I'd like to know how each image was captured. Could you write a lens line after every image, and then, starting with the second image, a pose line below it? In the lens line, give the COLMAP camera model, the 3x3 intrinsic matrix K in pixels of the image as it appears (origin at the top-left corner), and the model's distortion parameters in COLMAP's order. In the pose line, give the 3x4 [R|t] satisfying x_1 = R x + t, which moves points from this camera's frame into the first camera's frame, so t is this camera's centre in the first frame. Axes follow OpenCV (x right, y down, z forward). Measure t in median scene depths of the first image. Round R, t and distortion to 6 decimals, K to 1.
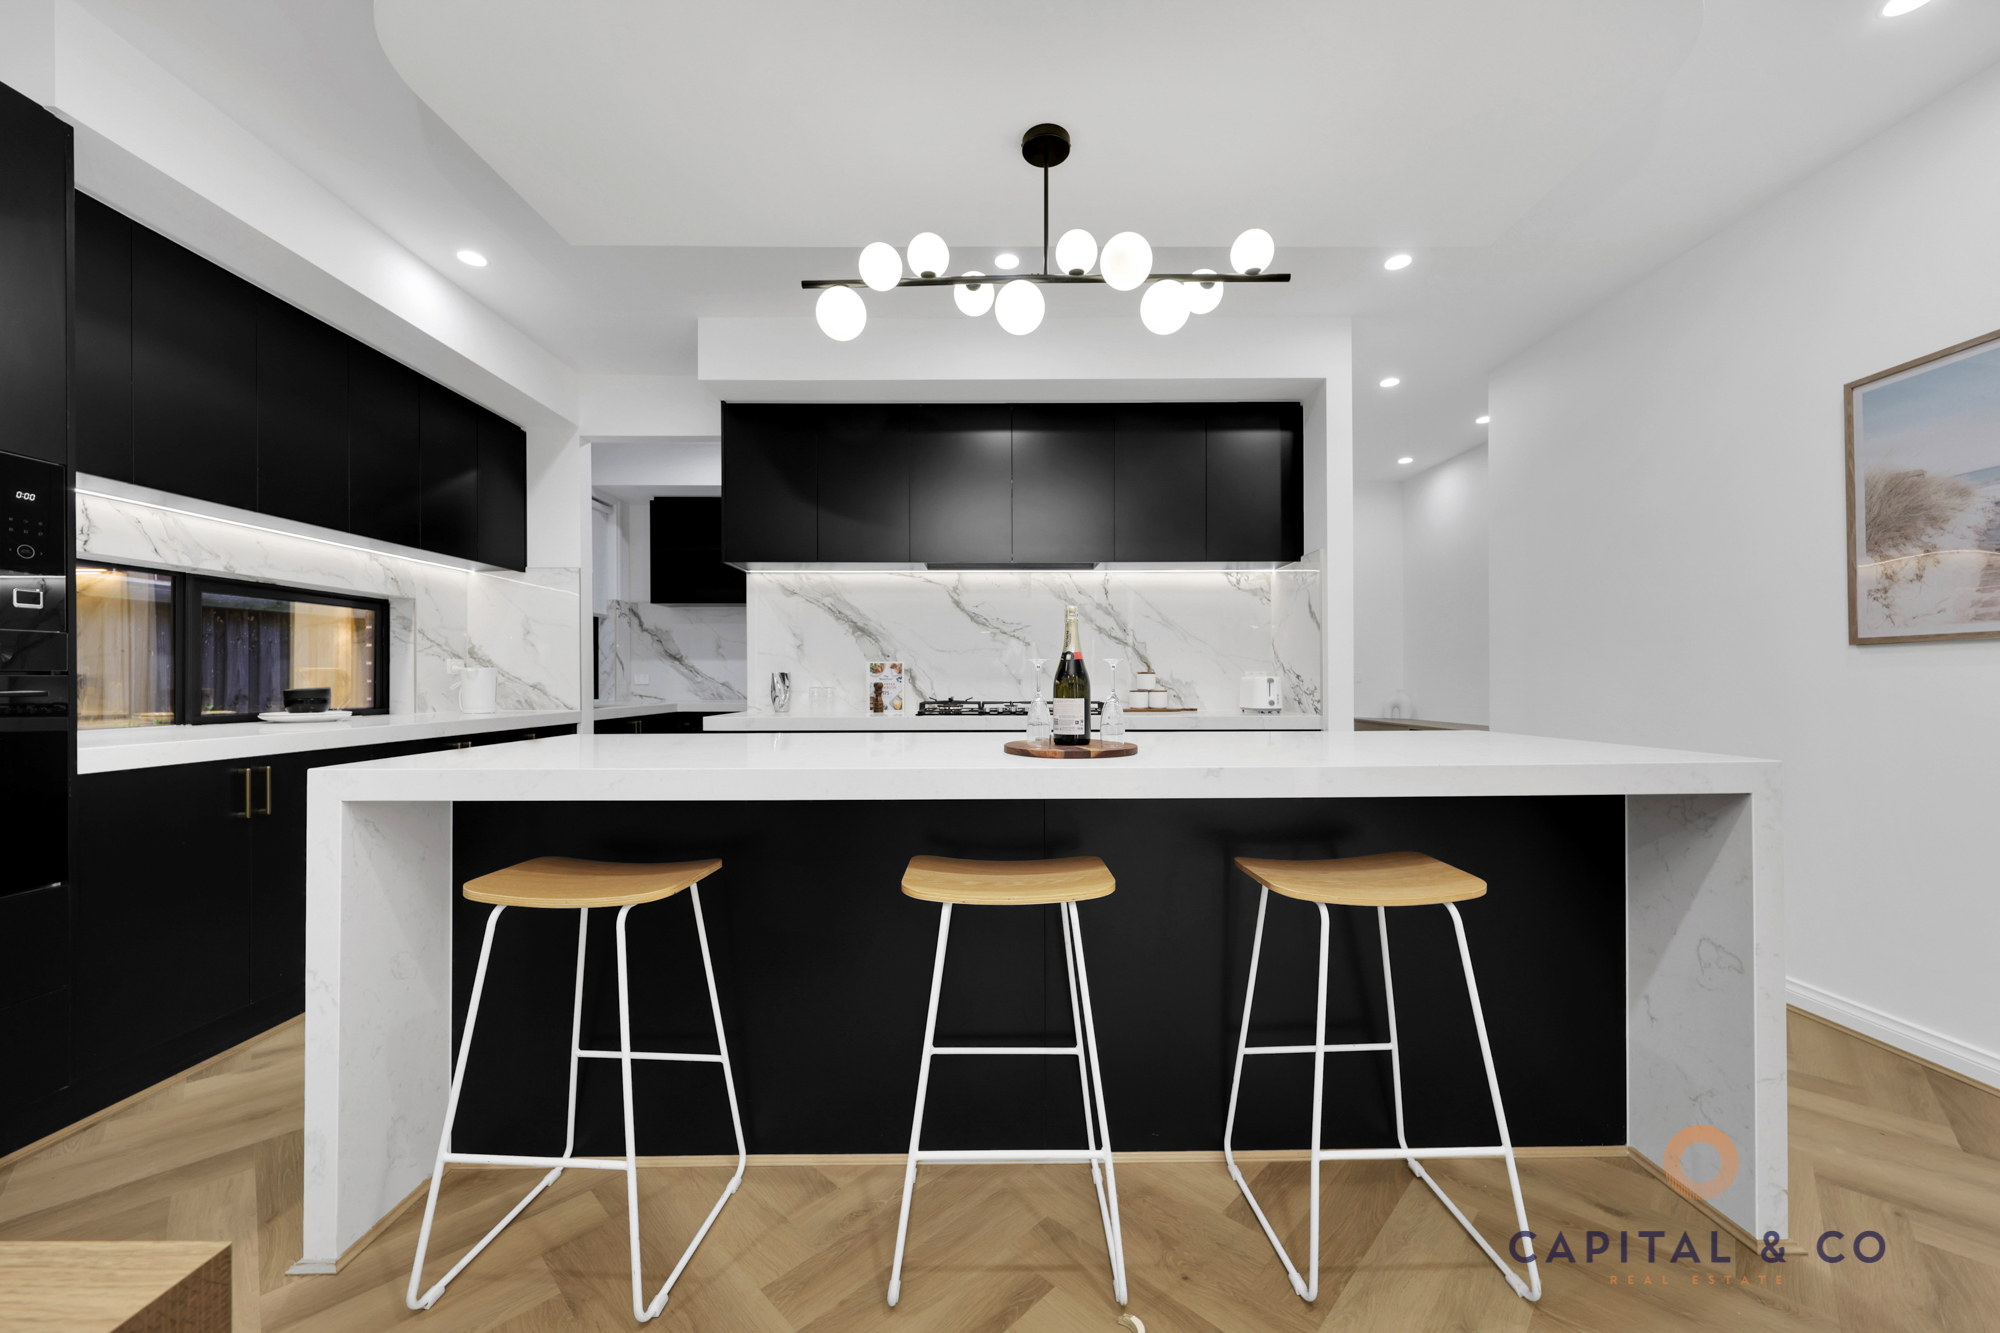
lens RADIAL K [[790.5, 0, 995.4], [0, 790.5, 669.9], [0, 0, 1]] dist [0.000258, 0.000045]
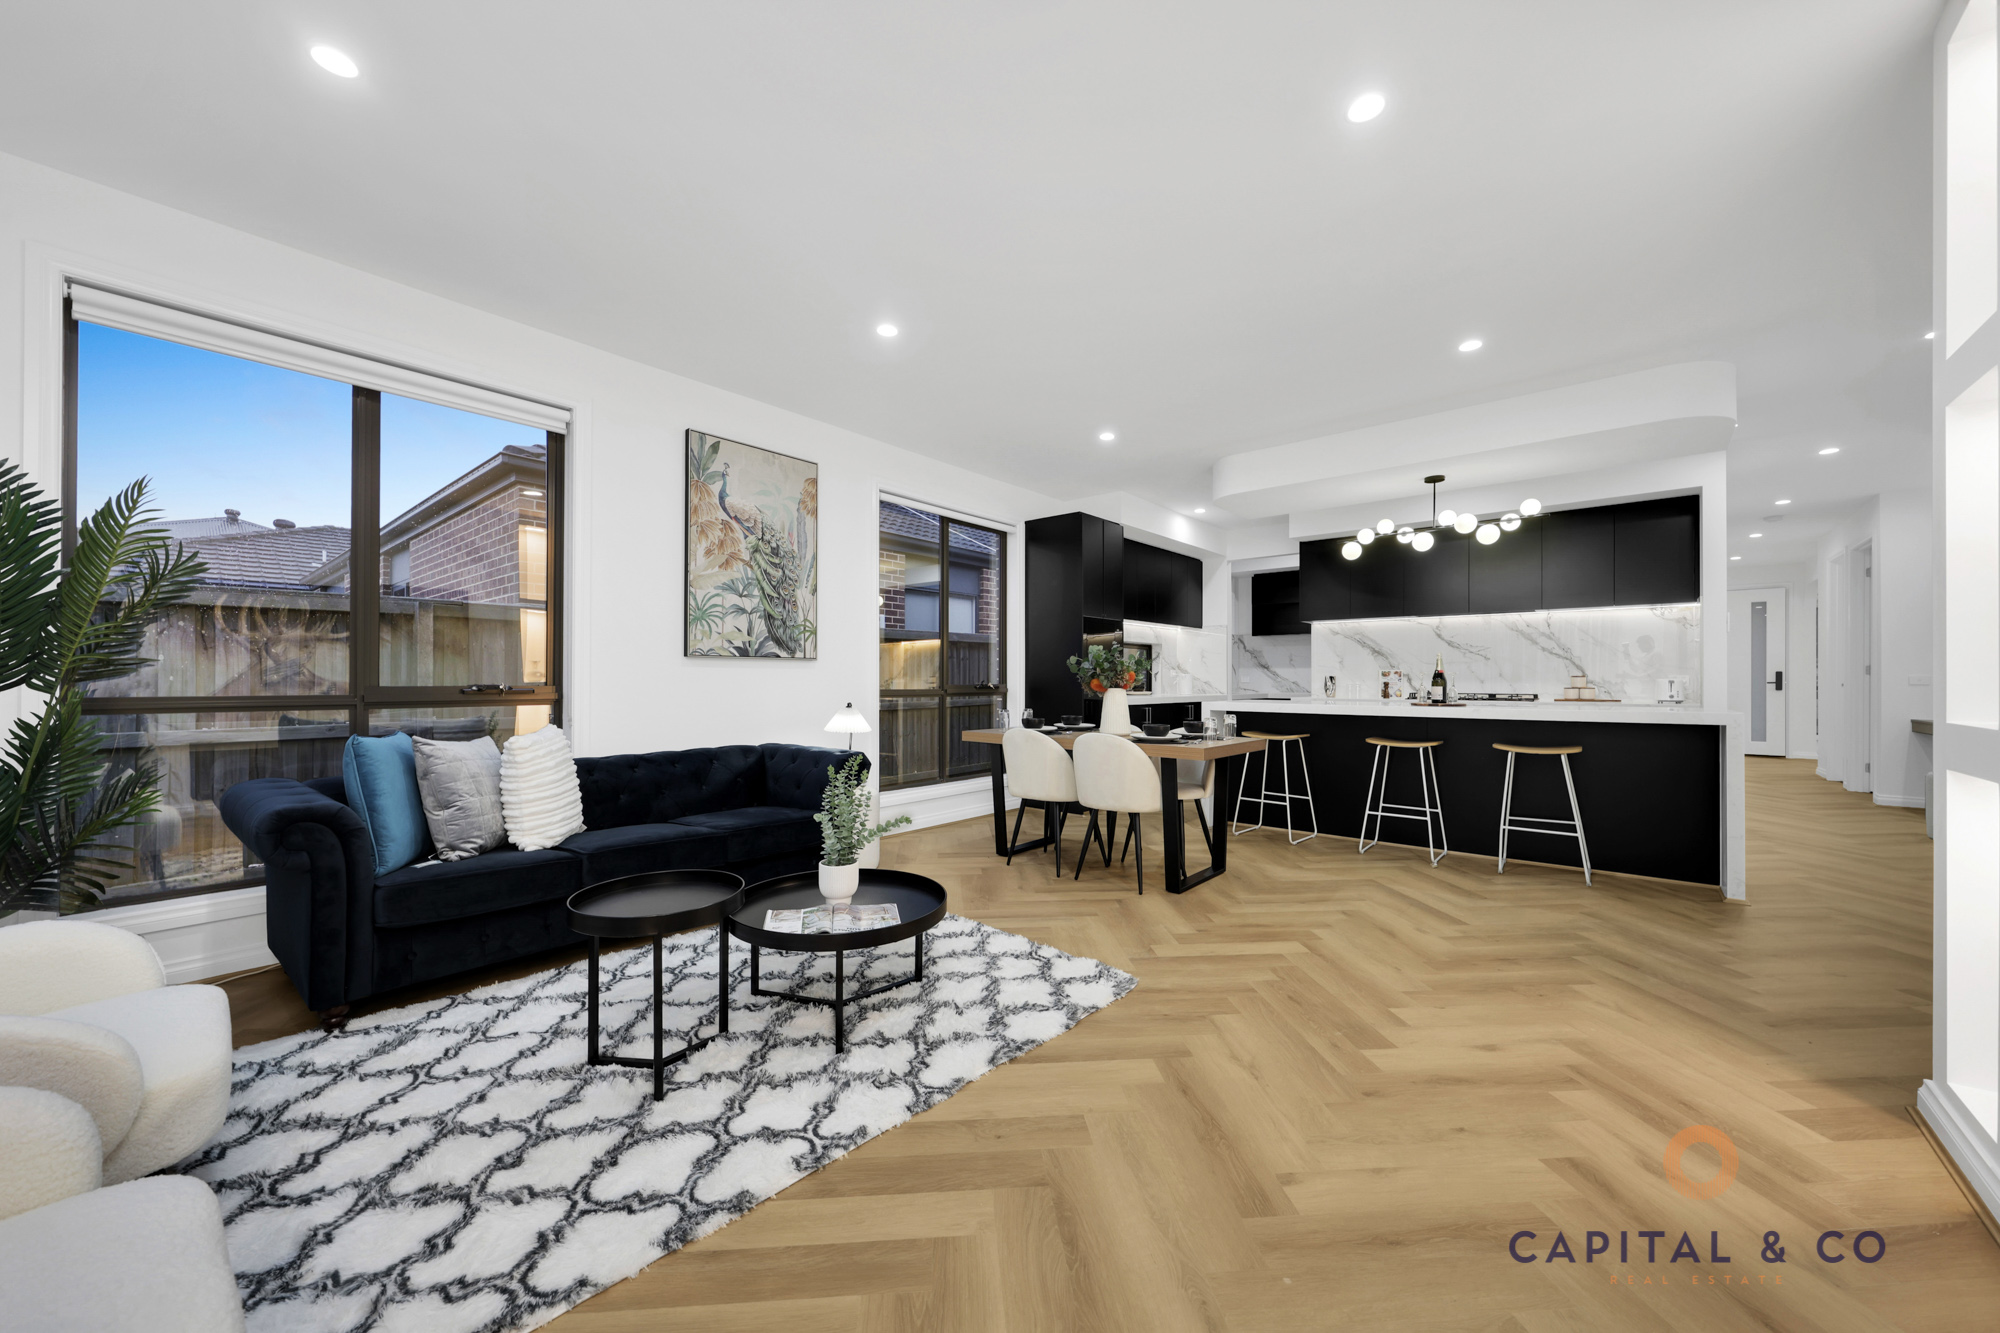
lens RADIAL K [[734.0, 0, 1000.0], [0, 734.0, 666.5], [0, 0, 1]] dist [0.012857, 0.000005]
pose [[0.770235, -0.007632, -0.637715, 0.246316], [0.003179, 0.999962, -0.008128, -0.007899], [0.637752, 0.004233, 0.770230, -0.869781]]
